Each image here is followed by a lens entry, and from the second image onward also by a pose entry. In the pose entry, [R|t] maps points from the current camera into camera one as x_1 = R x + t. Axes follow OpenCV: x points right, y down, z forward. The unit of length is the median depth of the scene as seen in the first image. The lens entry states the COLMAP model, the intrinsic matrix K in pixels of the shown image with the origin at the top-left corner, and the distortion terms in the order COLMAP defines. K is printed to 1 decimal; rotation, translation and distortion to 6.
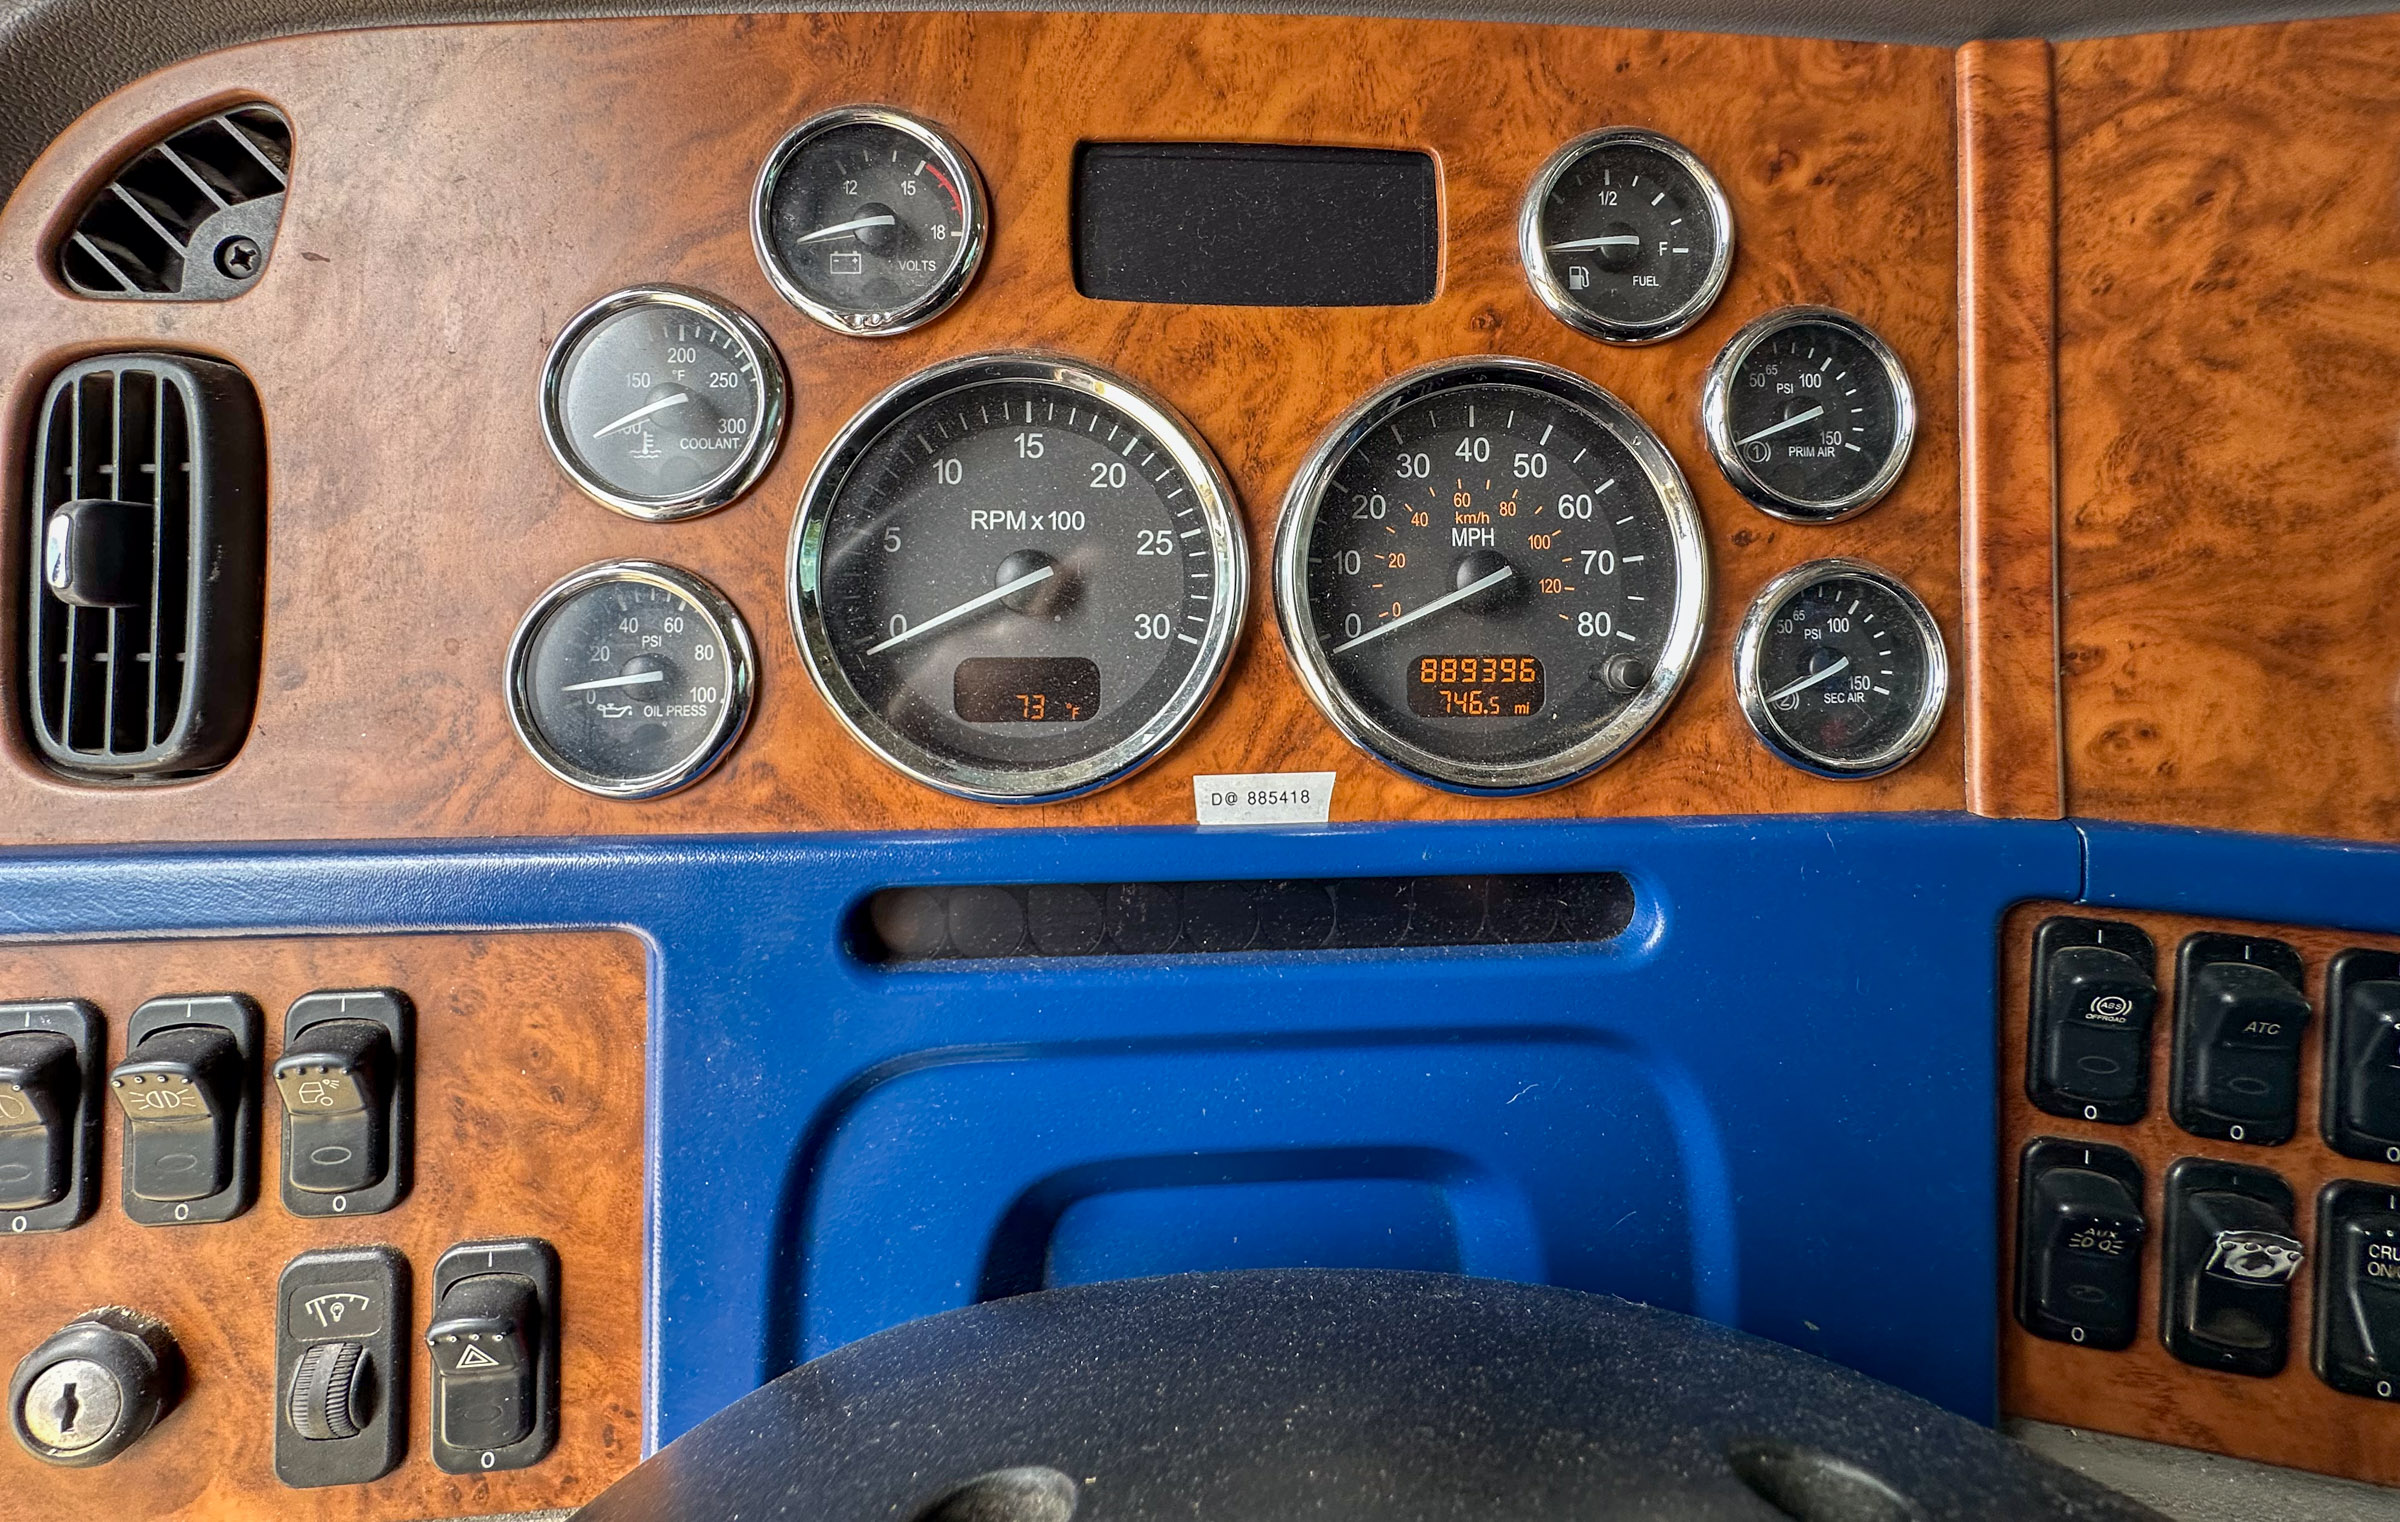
lens RADIAL K [[1111.7, 0, 1156.8], [0, 1111.7, 620.5], [0, 0, 1]] dist [-0.006469, 0.000671]
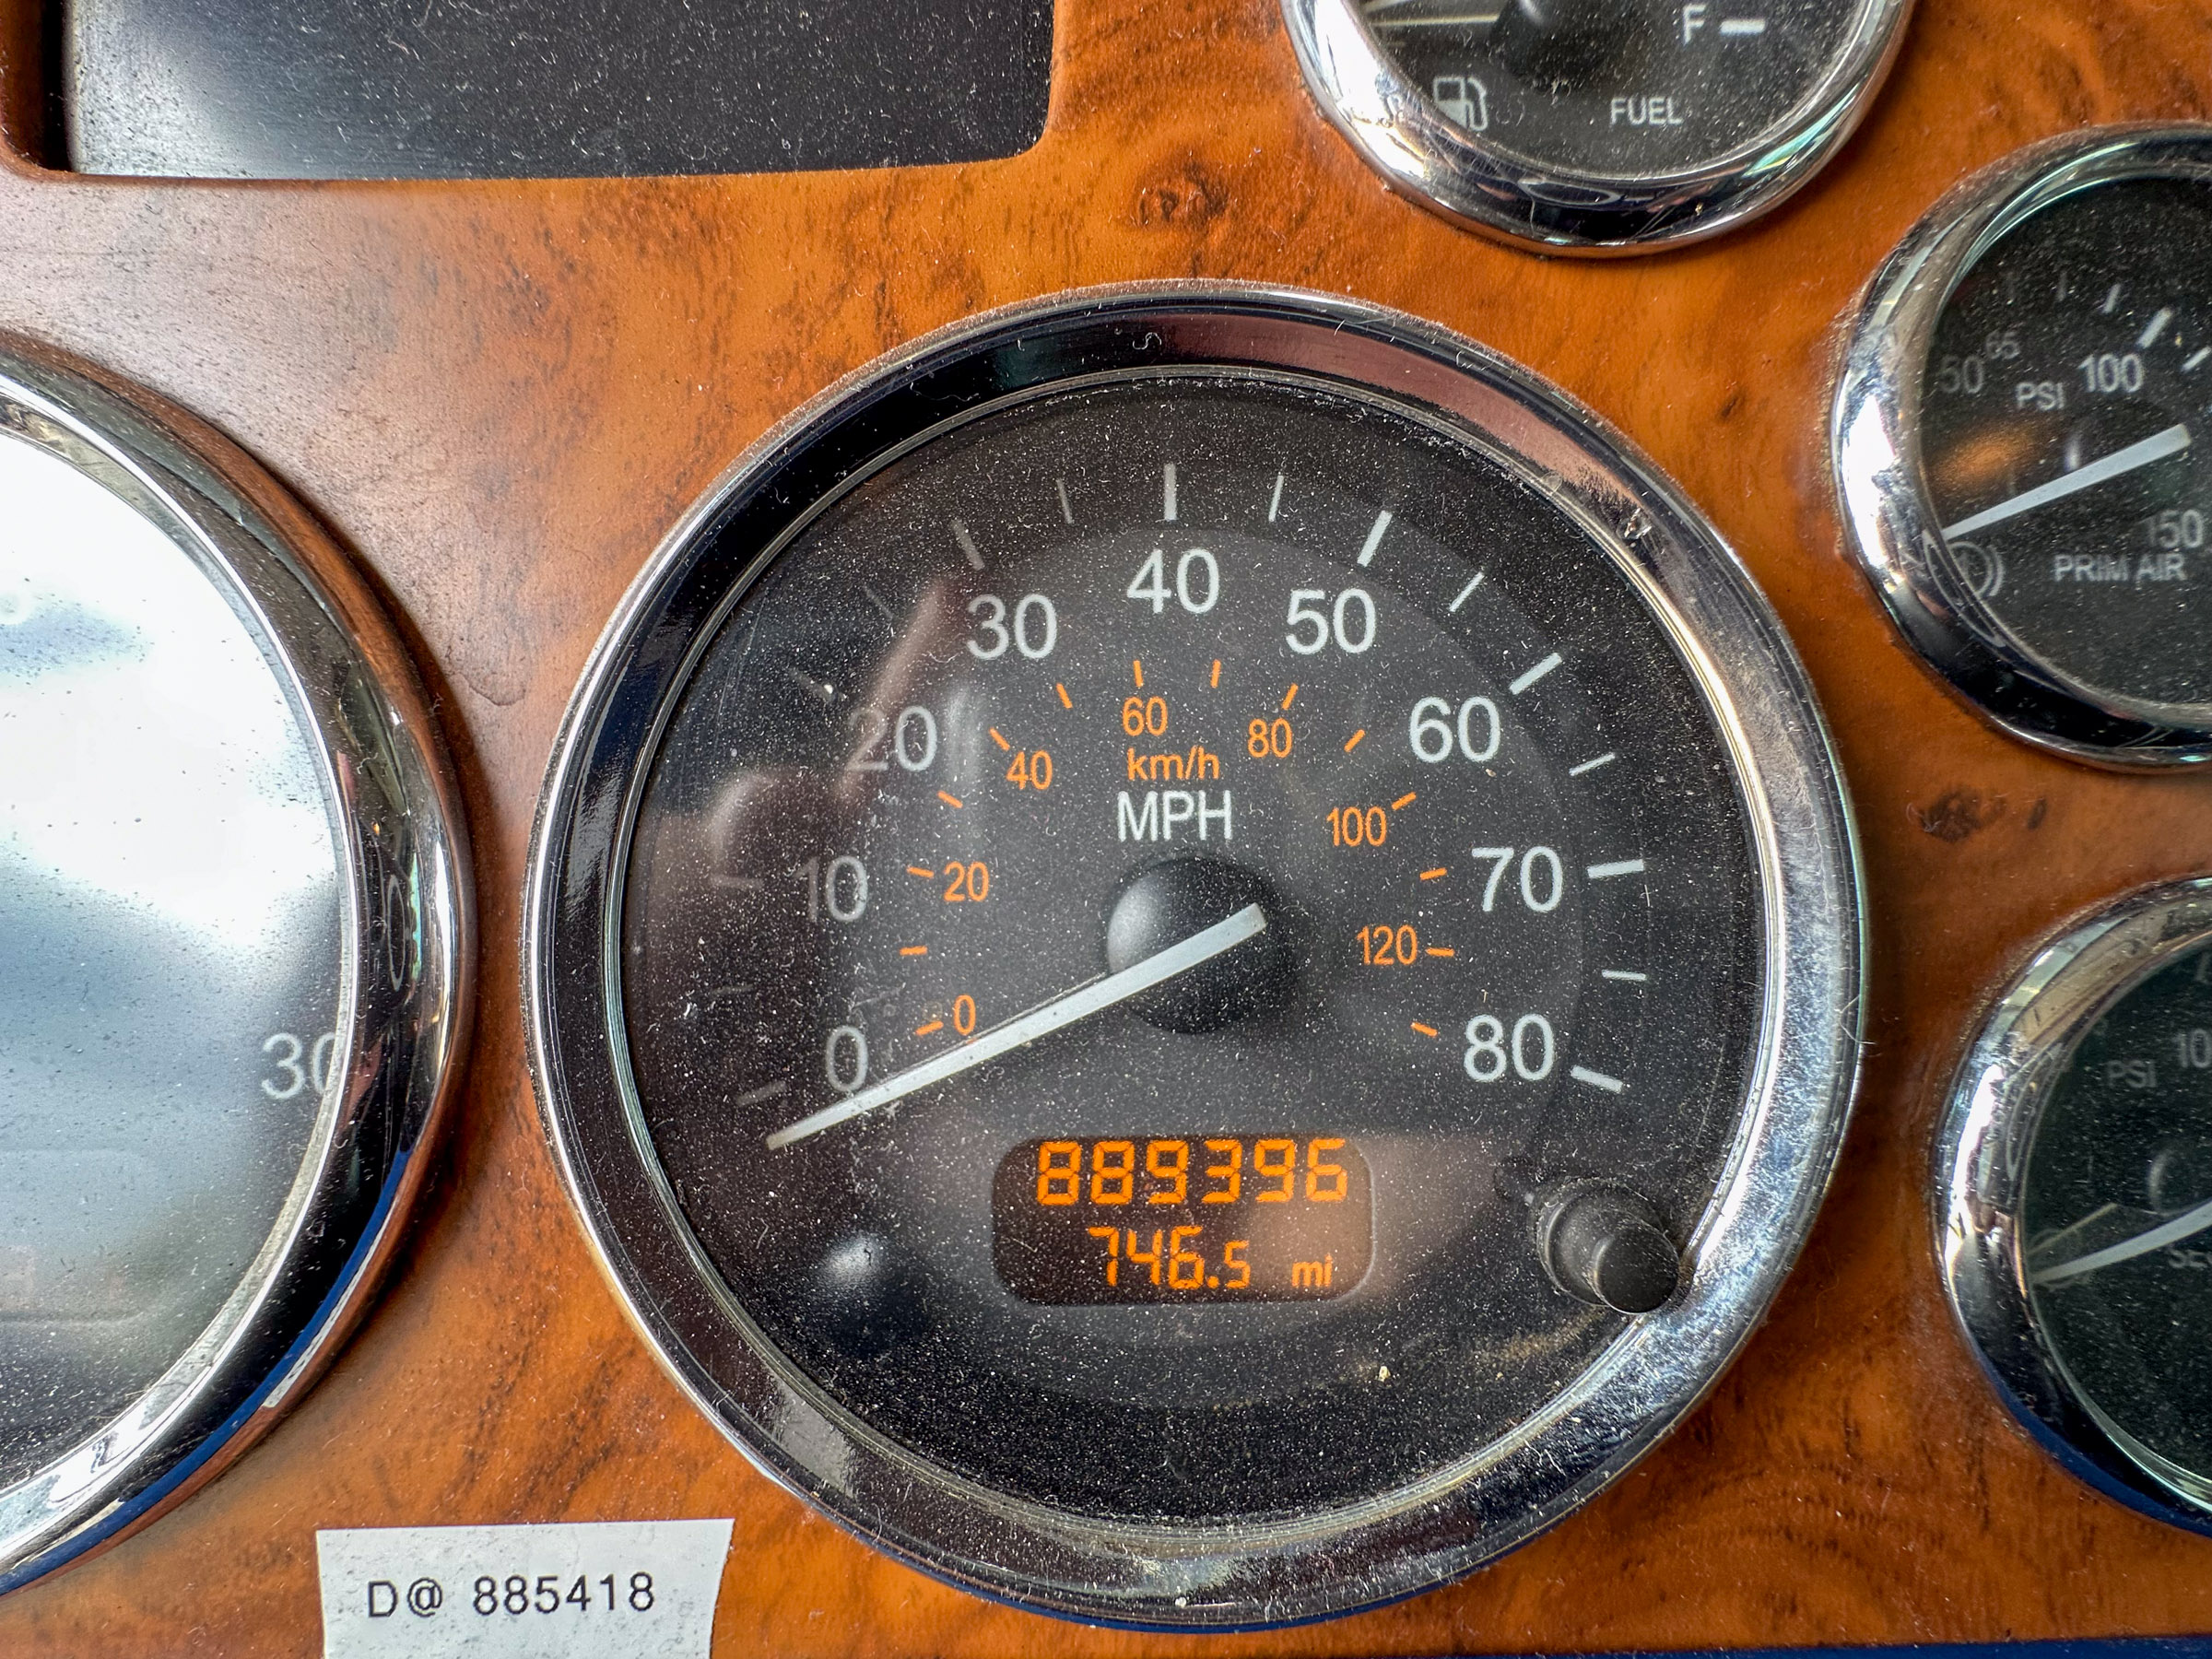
lens RADIAL K [[900.9, 0, 1108.4], [0, 900.9, 823.4], [0, 0, 1]] dist [-0.007486, 0.000625]
pose [[0.998267, -0.009397, -0.058095, 0.283489], [0.009869, 0.999921, 0.007841, -0.076023], [0.058017, -0.008401, 0.998280, 0.705594]]
